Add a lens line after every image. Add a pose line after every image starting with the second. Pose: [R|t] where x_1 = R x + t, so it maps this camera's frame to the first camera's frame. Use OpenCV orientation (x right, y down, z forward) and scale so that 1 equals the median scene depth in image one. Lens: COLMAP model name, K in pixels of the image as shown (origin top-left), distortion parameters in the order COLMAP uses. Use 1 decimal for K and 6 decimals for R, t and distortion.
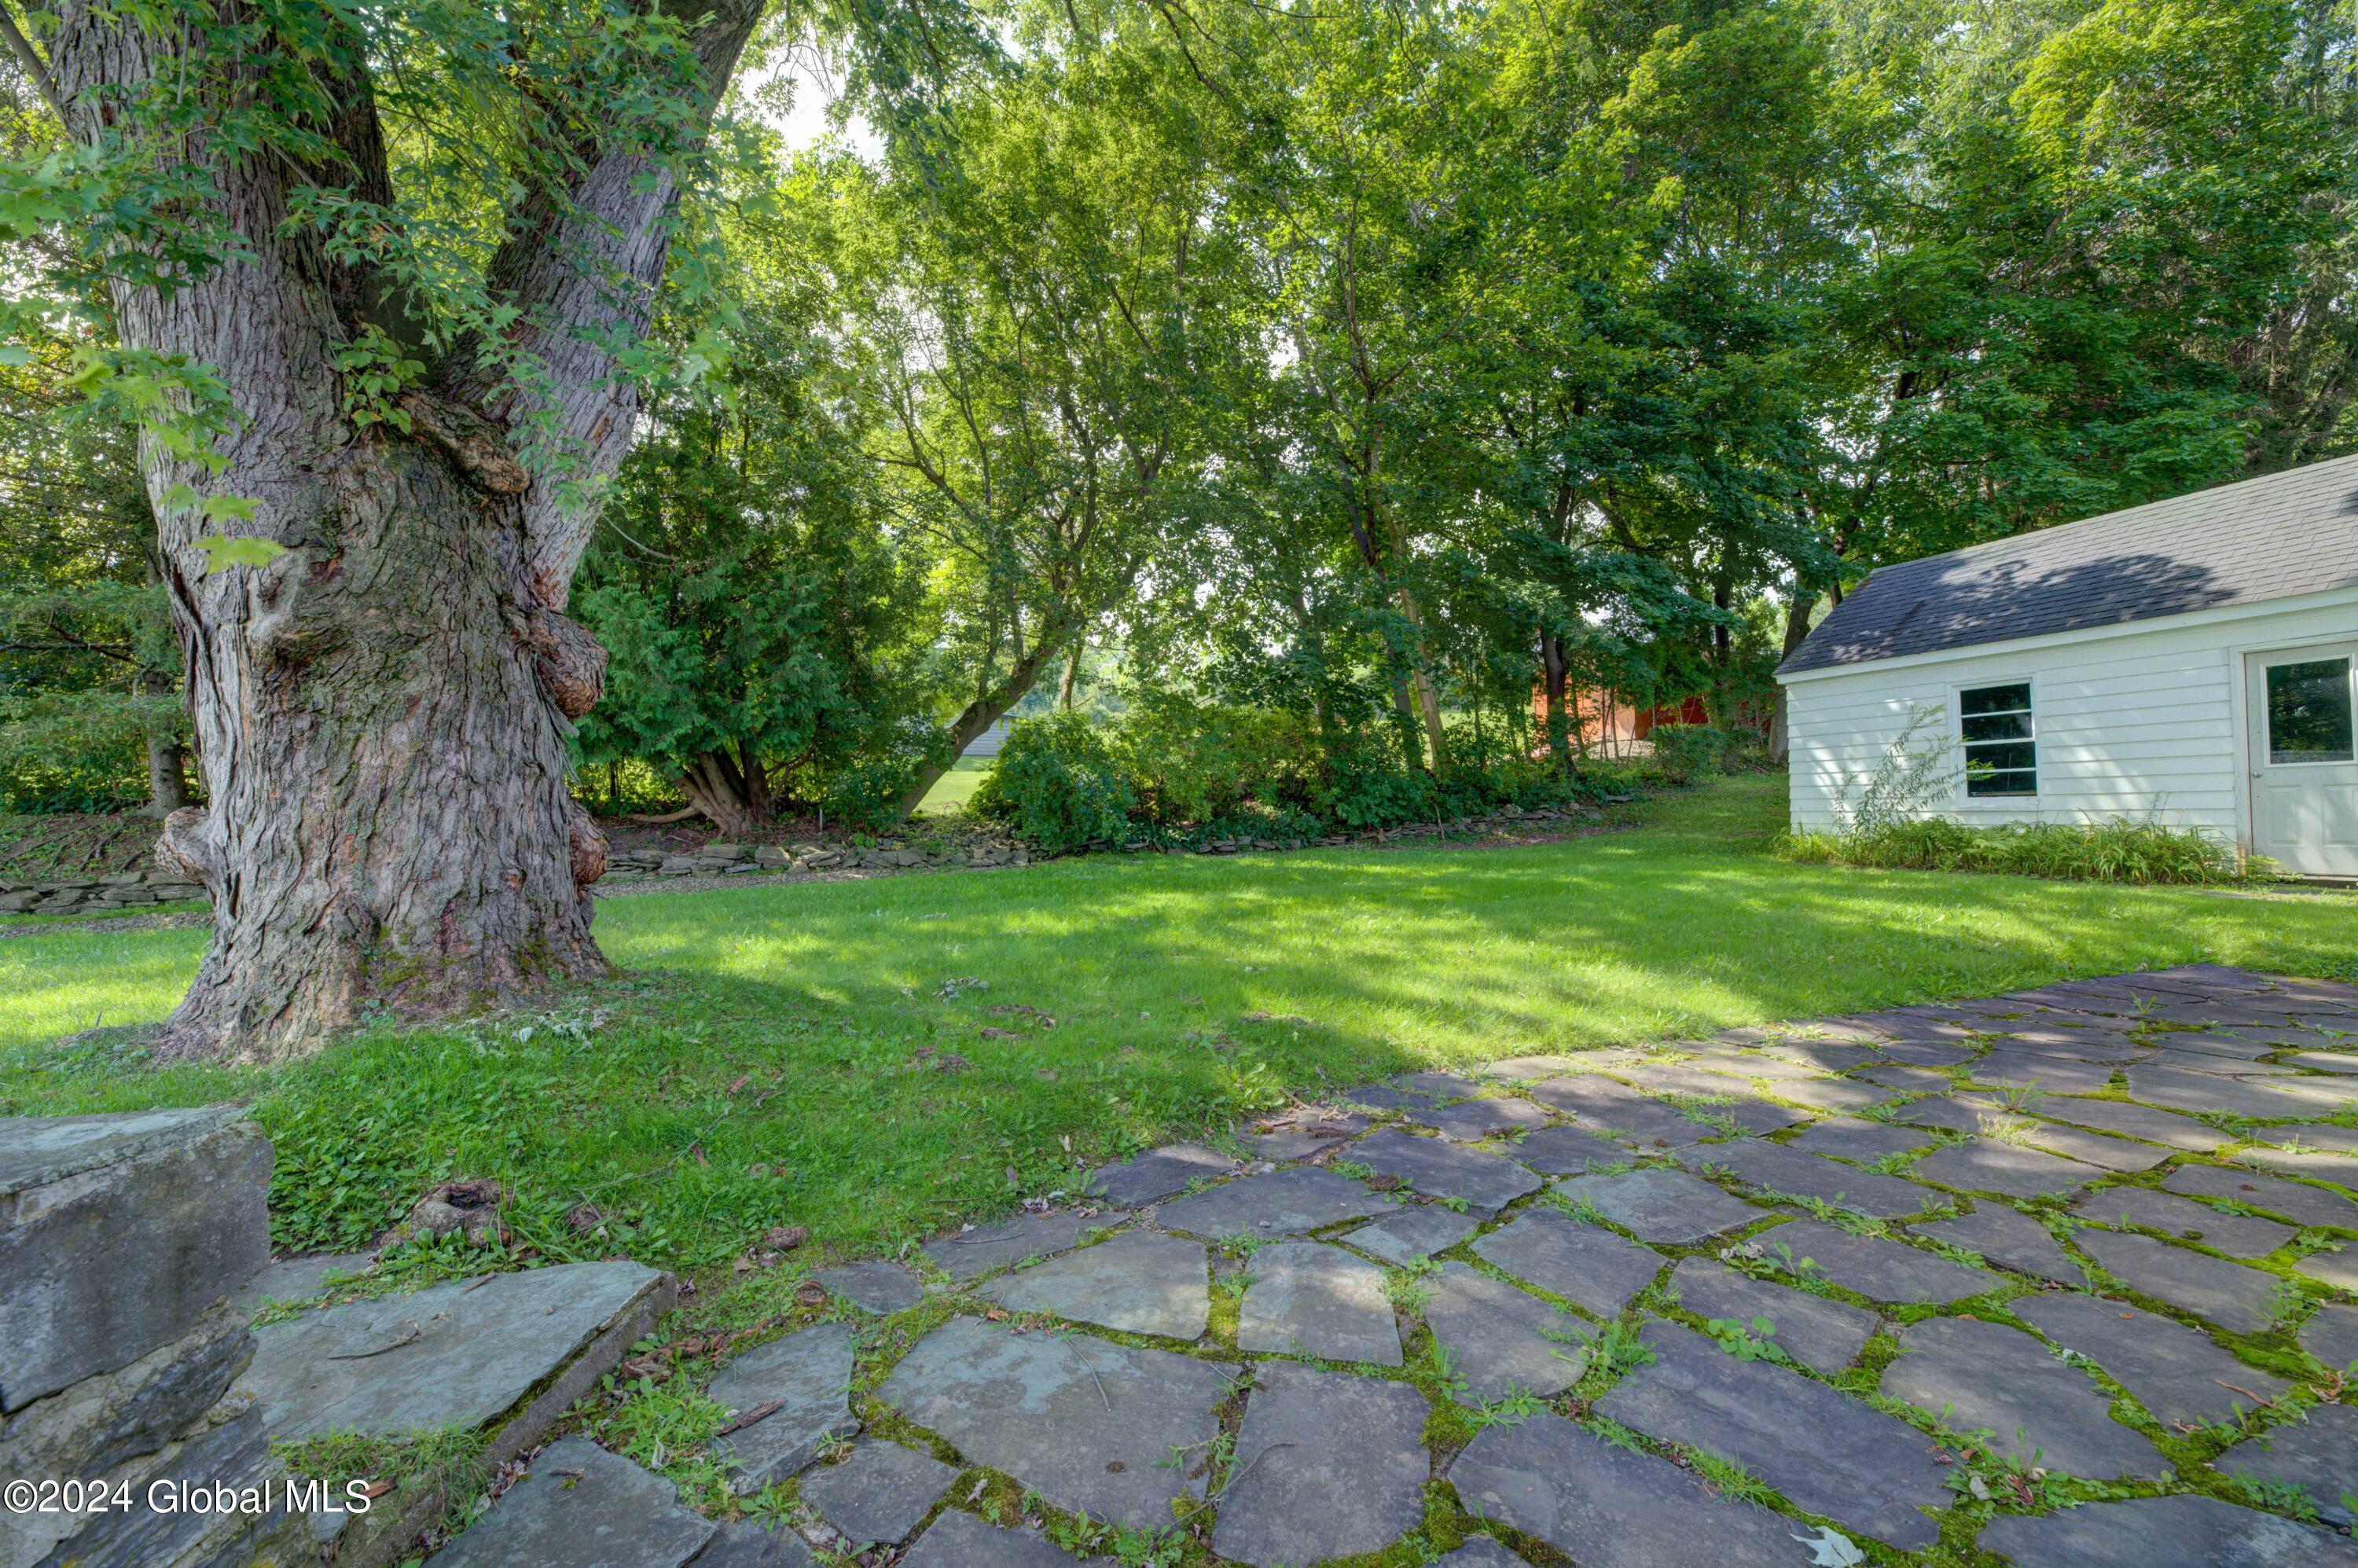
lens RADIAL K [[992.6, 0, 1179.0], [0, 992.6, 784.0], [0, 0, 1]] dist [0.002393, -0.004599]
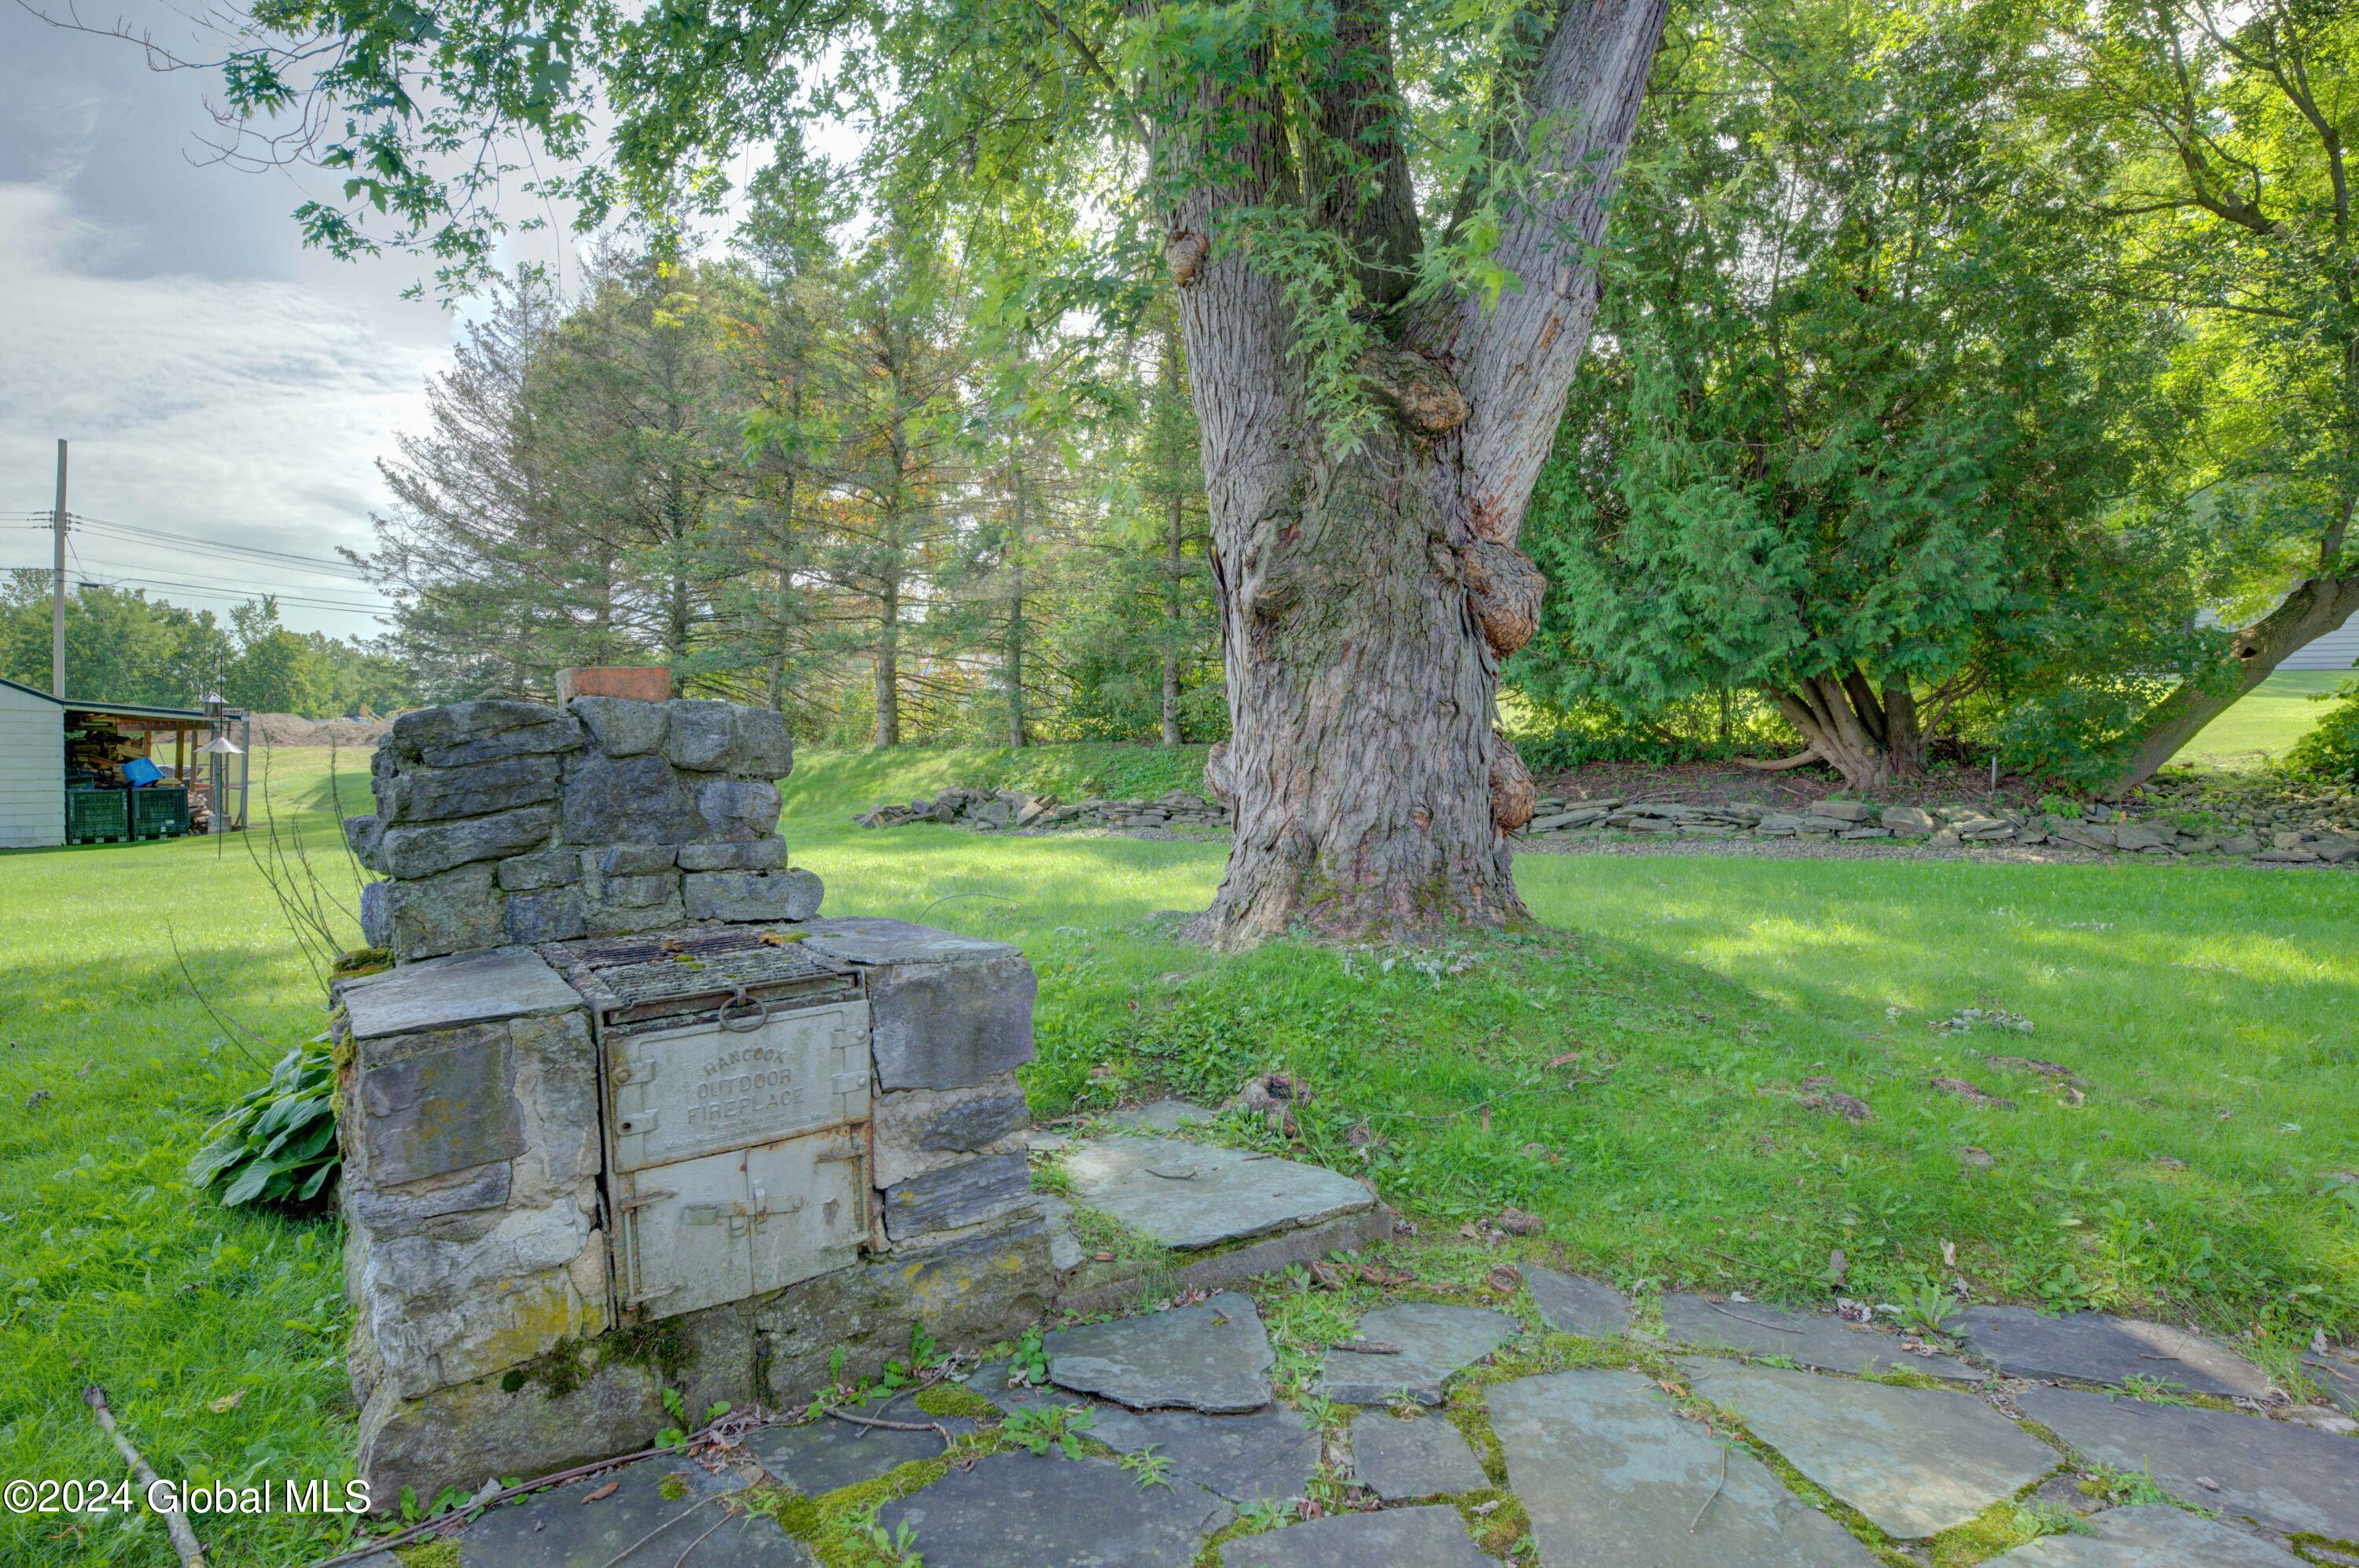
lens RADIAL K [[1339.1, 0, 1181.1], [0, 1339.1, 750.1], [0, 0, 1]] dist [0.016883, -0.002575]
pose [[0.538282, 0.019292, -0.842544, 0.355991], [0.000070, 0.999737, 0.022936, -0.003656], [0.842765, -0.012405, 0.538139, 0.060080]]
